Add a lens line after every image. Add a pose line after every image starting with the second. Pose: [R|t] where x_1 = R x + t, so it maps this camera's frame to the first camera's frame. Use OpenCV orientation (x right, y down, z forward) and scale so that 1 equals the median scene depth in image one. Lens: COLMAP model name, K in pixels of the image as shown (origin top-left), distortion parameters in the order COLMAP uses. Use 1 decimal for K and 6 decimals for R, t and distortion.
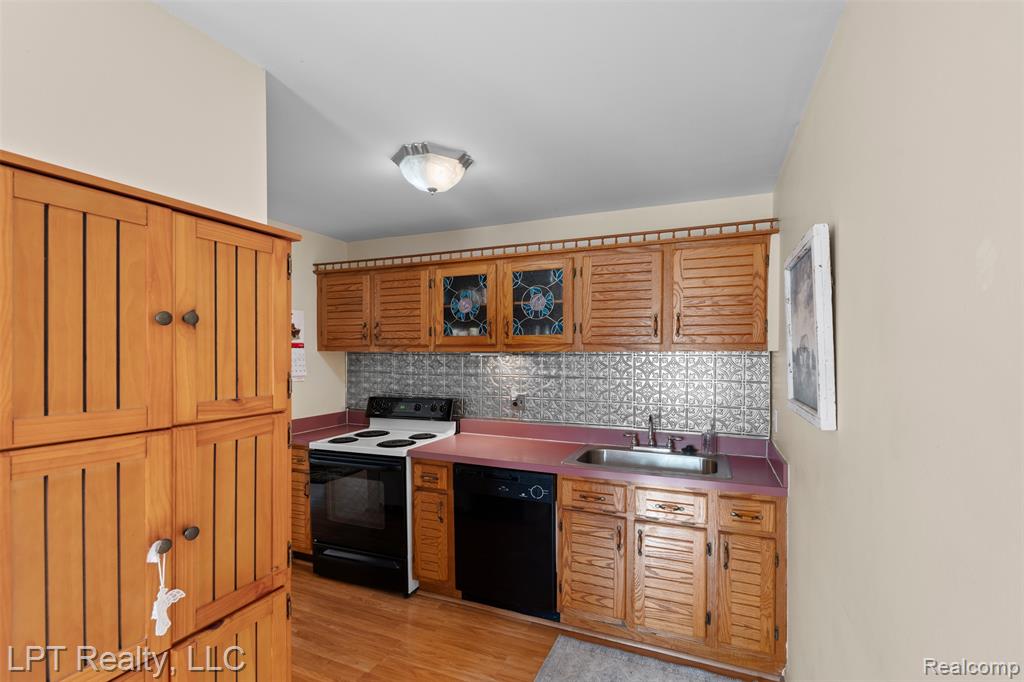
lens RADIAL K [[453.9, 0, 501.0], [0, 453.9, 350.0], [0, 0, 1]] dist [-0.005663, 0.000268]
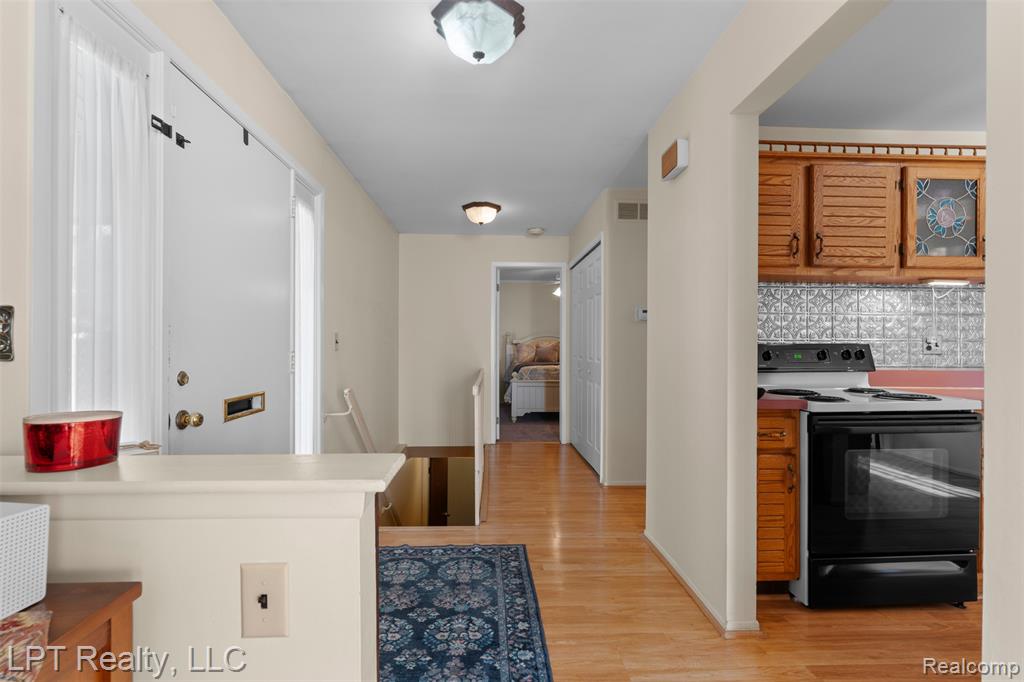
lens RADIAL K [[453.9, 0, 498.7], [0, 453.9, 343.7], [0, 0, 1]] dist [-0.005663, 0.000268]
pose [[0.899401, 0.002318, 0.437119, -1.134988], [-0.003037, 0.999995, 0.000948, 0.123846], [-0.437114, -0.002180, 0.899403, 0.649185]]
